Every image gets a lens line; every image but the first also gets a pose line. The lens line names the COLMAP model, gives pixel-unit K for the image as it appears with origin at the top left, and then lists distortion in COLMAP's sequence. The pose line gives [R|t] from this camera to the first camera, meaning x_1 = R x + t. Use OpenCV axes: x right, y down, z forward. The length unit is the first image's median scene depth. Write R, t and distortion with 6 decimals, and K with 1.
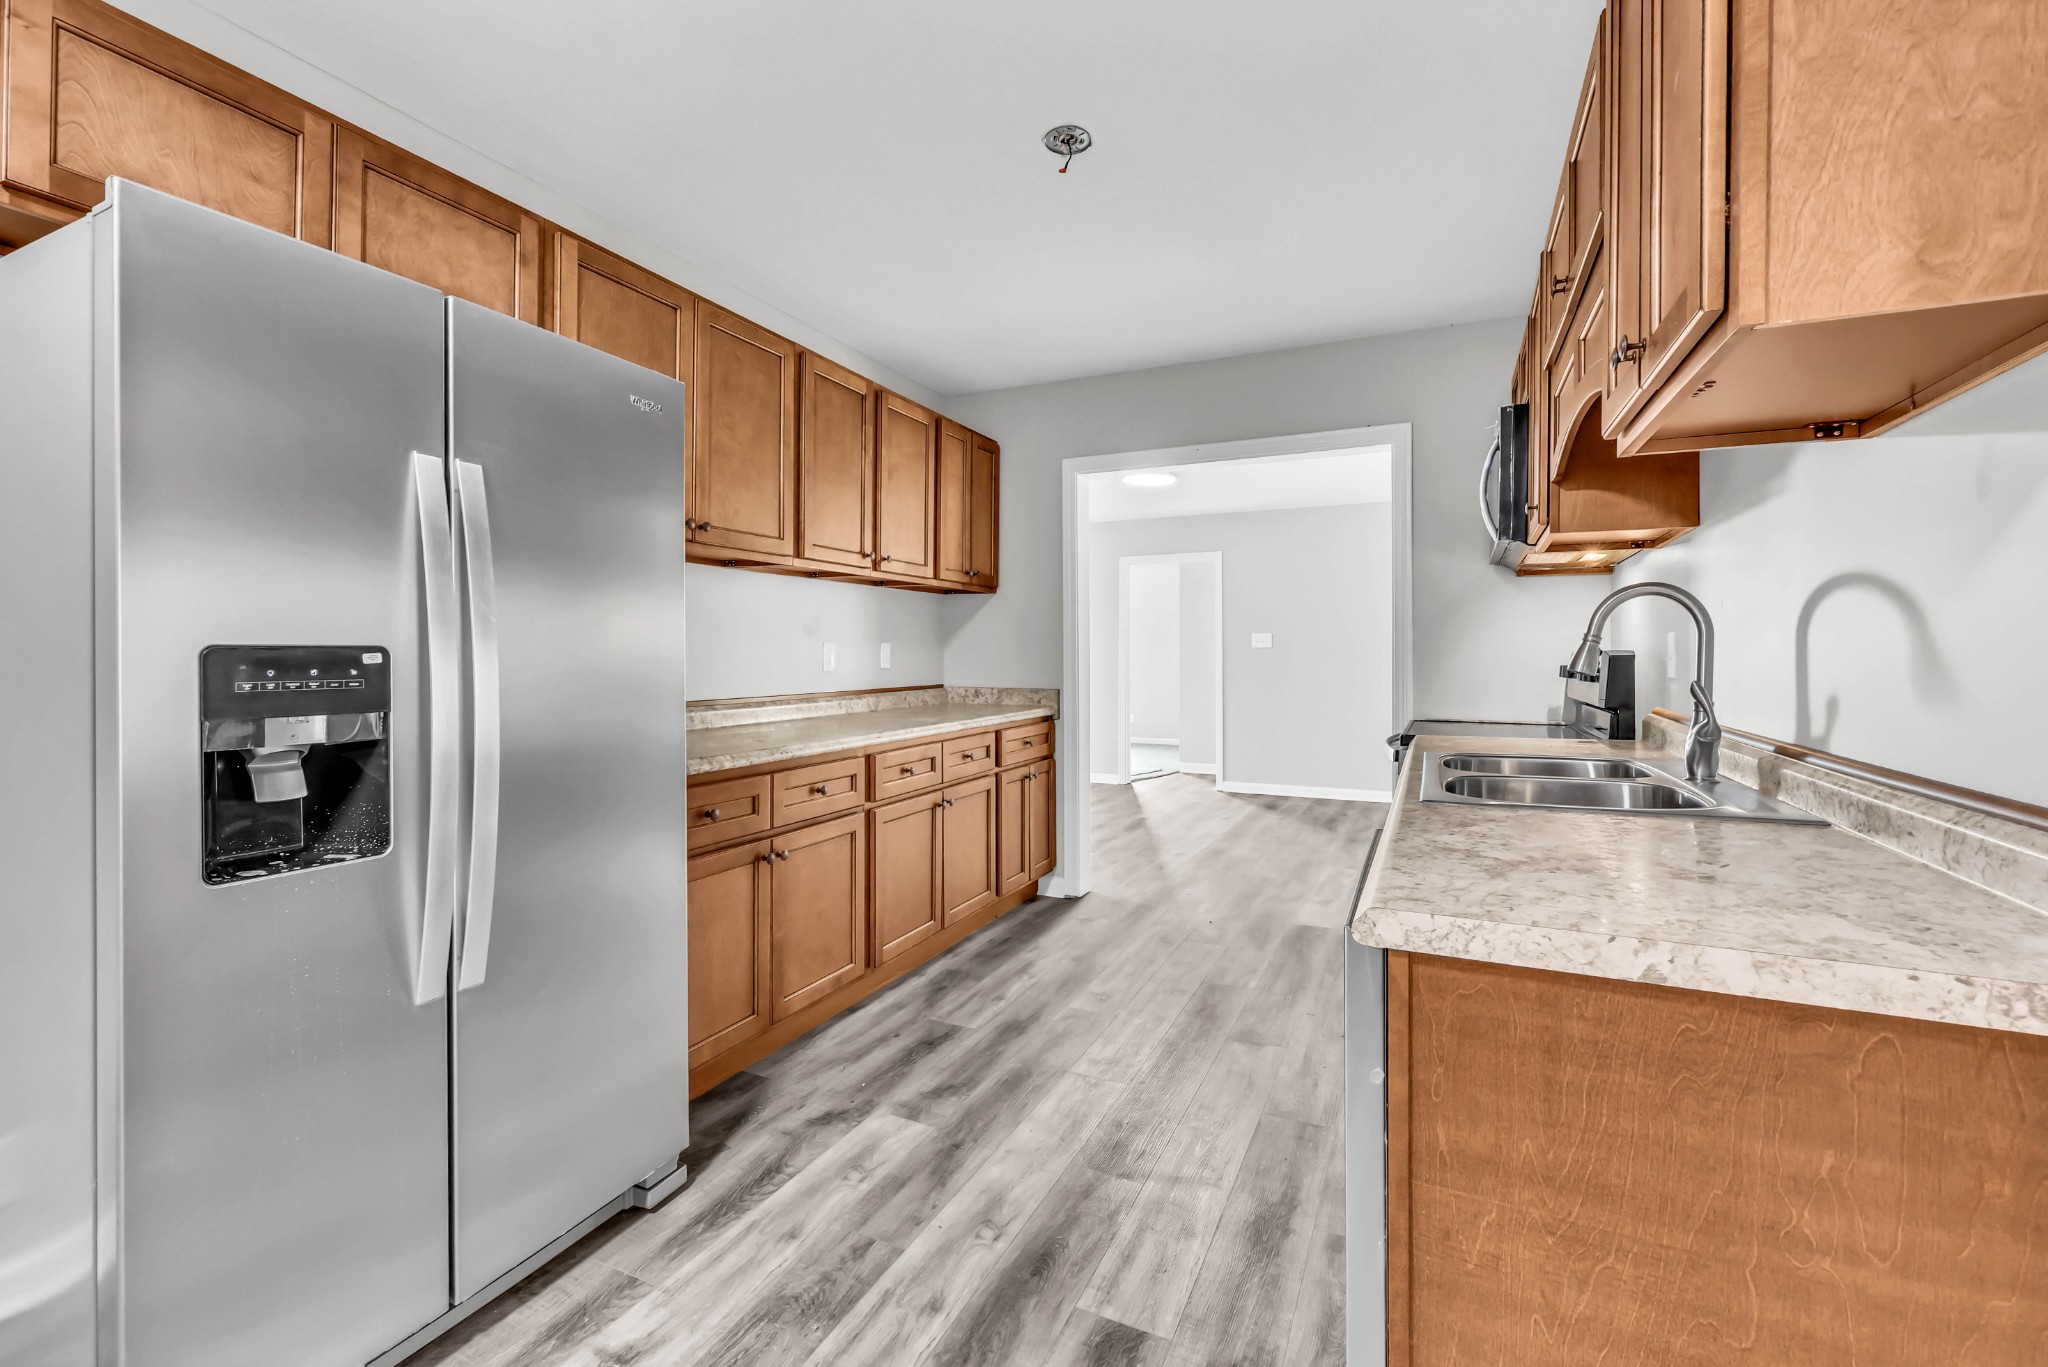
lens RADIAL K [[877.7, 0, 1037.9], [0, 877.7, 650.1], [0, 0, 1]] dist [-0.001860, -0.000228]
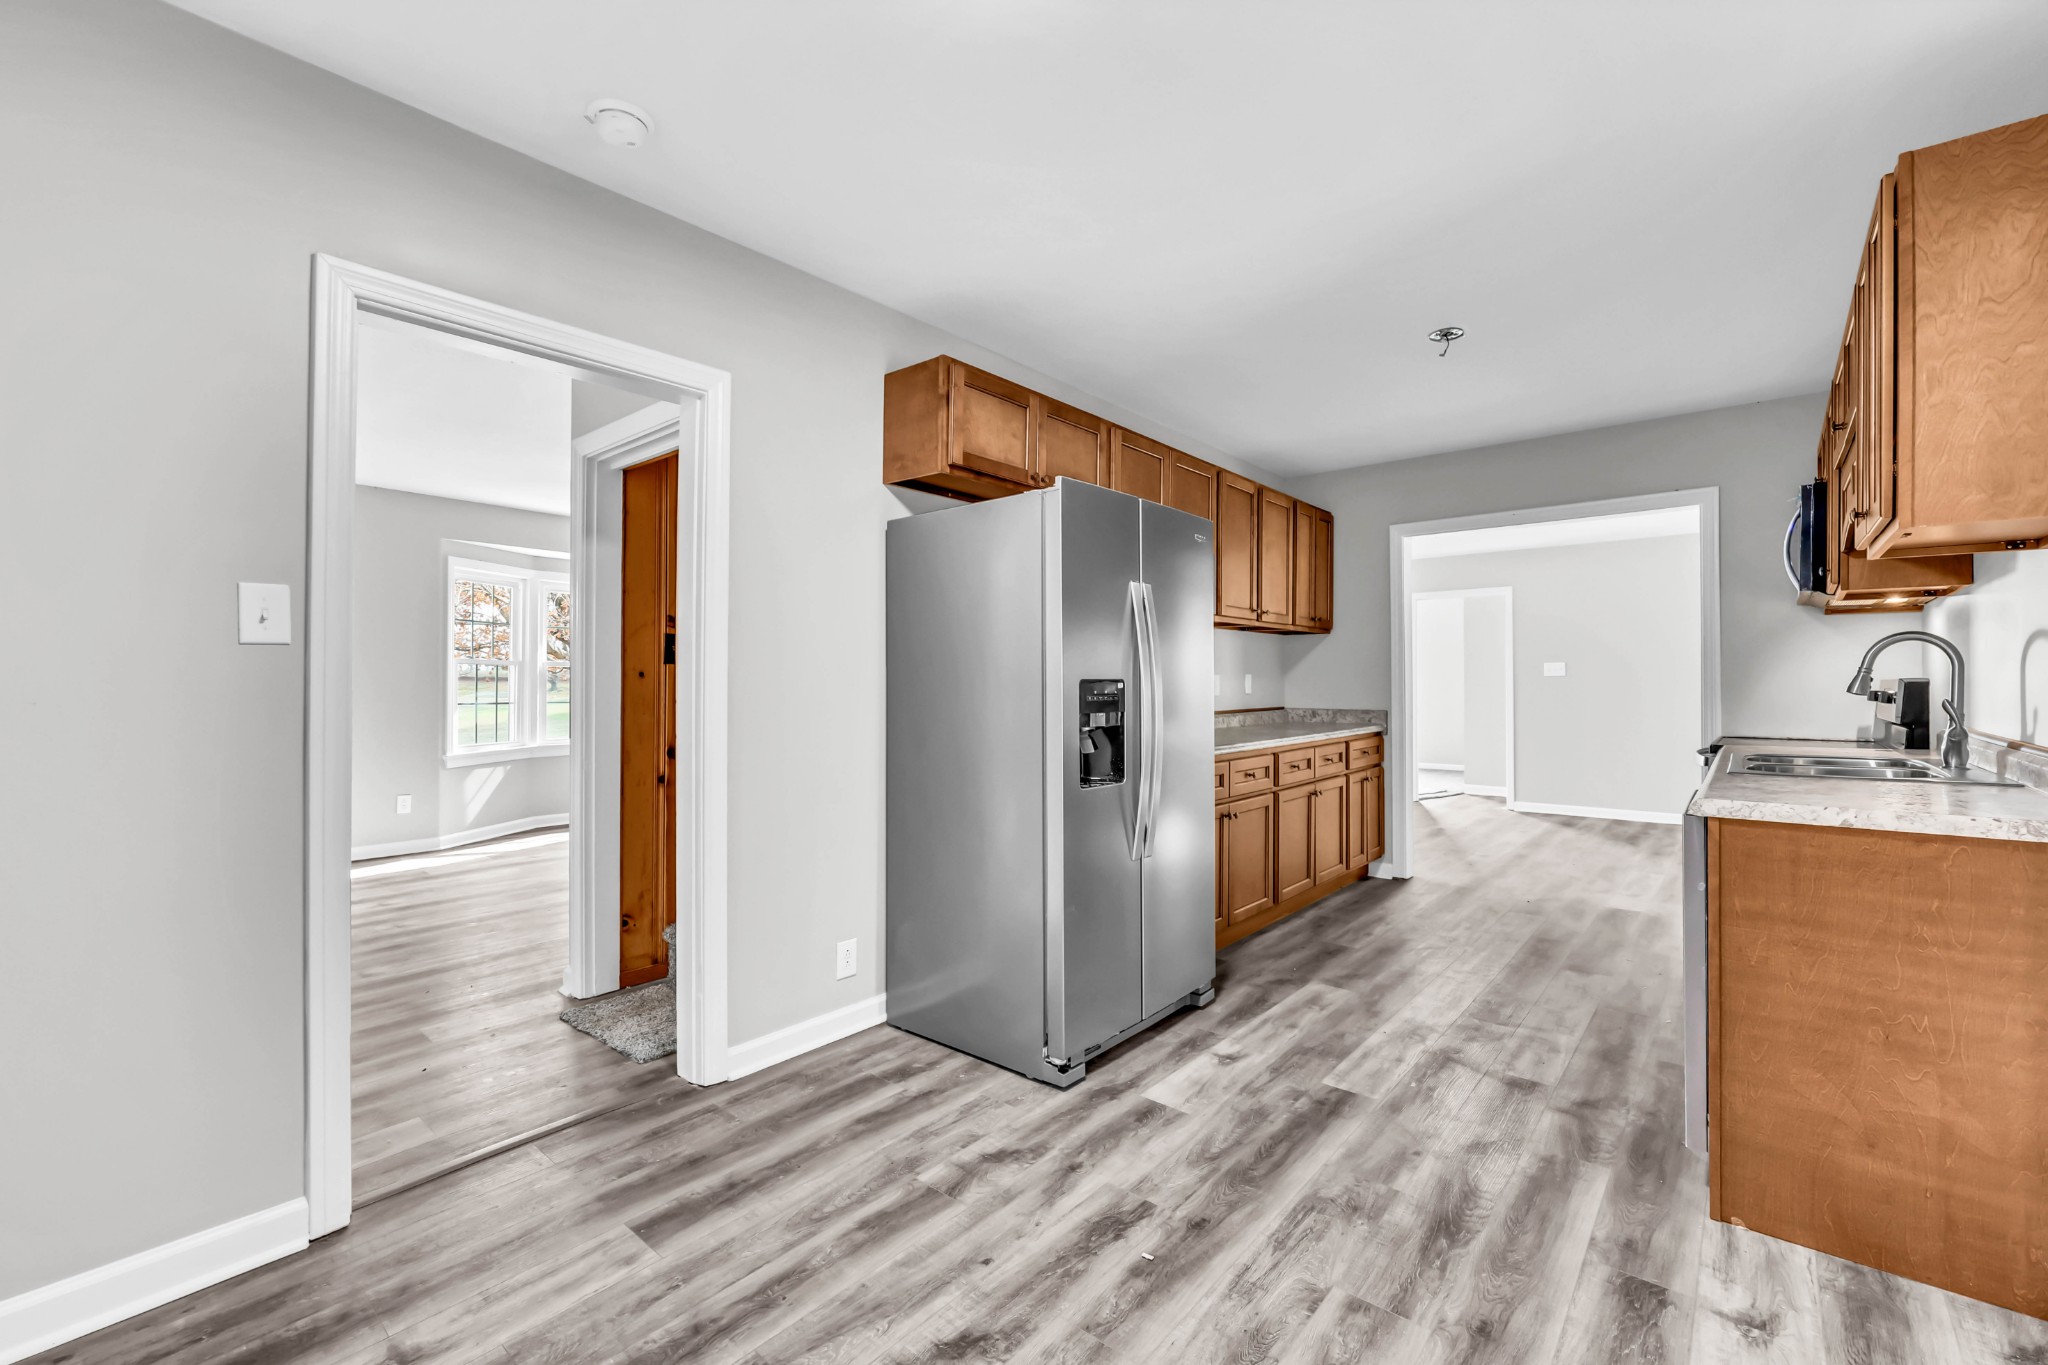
lens RADIAL K [[877.7, 0, 1030.0], [0, 877.7, 679.9], [0, 0, 1]] dist [-0.001860, -0.000228]
pose [[0.965313, -0.003484, -0.261071, -0.263466], [0.003713, 0.999993, 0.000382, -0.002316], [0.261068, -0.001338, 0.965320, -0.617955]]
